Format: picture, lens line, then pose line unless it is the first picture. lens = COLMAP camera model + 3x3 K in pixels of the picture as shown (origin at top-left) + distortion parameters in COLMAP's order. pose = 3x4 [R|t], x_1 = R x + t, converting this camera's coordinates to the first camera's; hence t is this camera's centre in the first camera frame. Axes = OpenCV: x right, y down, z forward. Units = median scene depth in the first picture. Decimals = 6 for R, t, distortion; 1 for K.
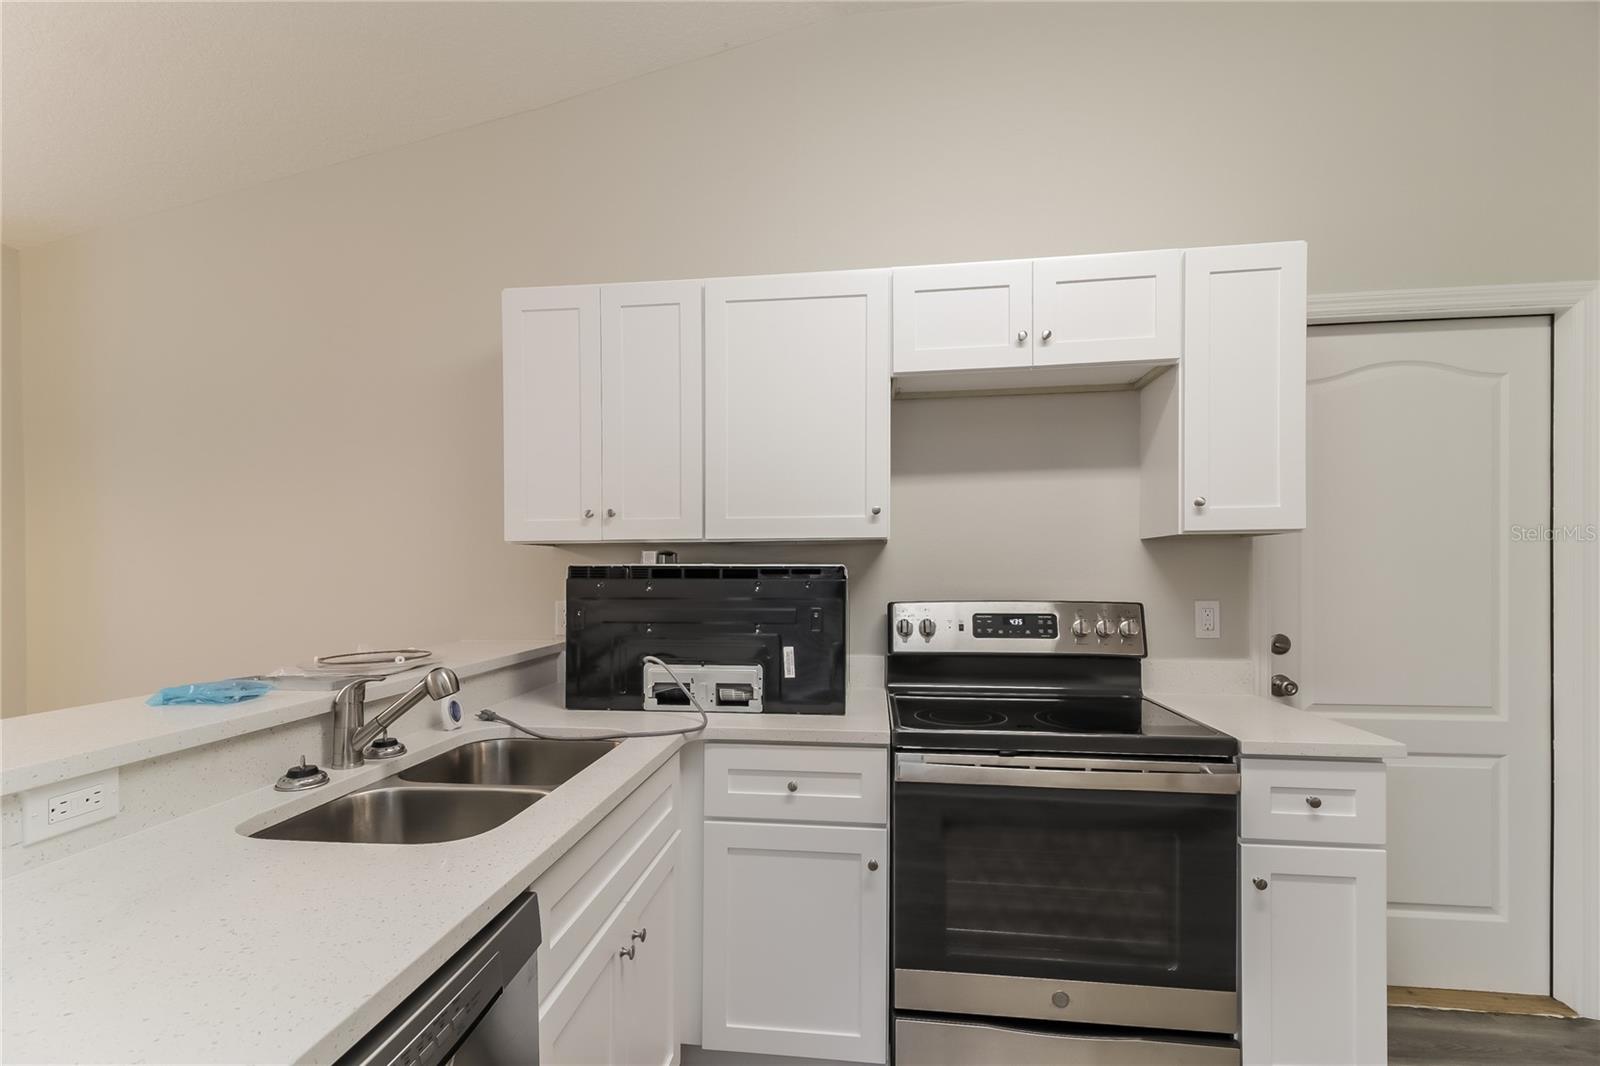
lens RADIAL K [[727.2, 0, 796.9], [0, 727.2, 561.1], [0, 0, 1]] dist [-0.001526, 0.000015]
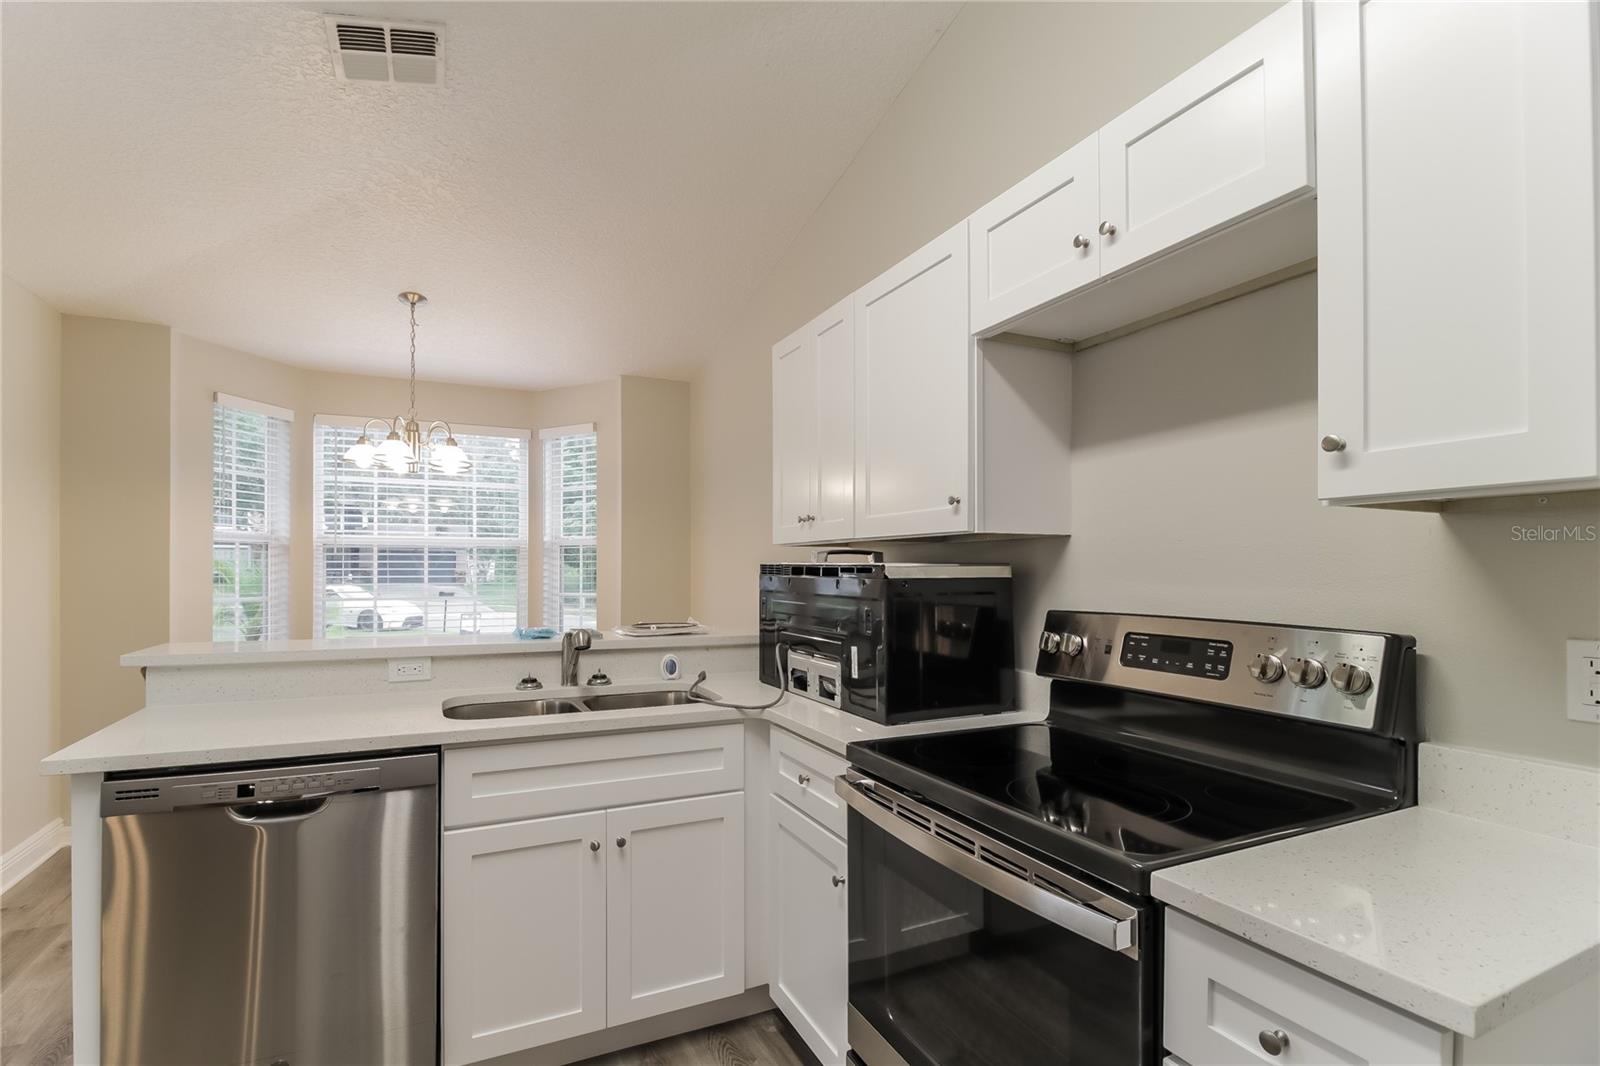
lens RADIAL K [[742.2, 0, 798.6], [0, 742.2, 559.7], [0, 0, 1]] dist [0.002762, 0.000138]
pose [[0.552975, -0.006192, -0.833175, 0.742099], [-0.003647, 0.999945, -0.009852, 0.009951], [0.833190, 0.008486, 0.552922, 0.354323]]
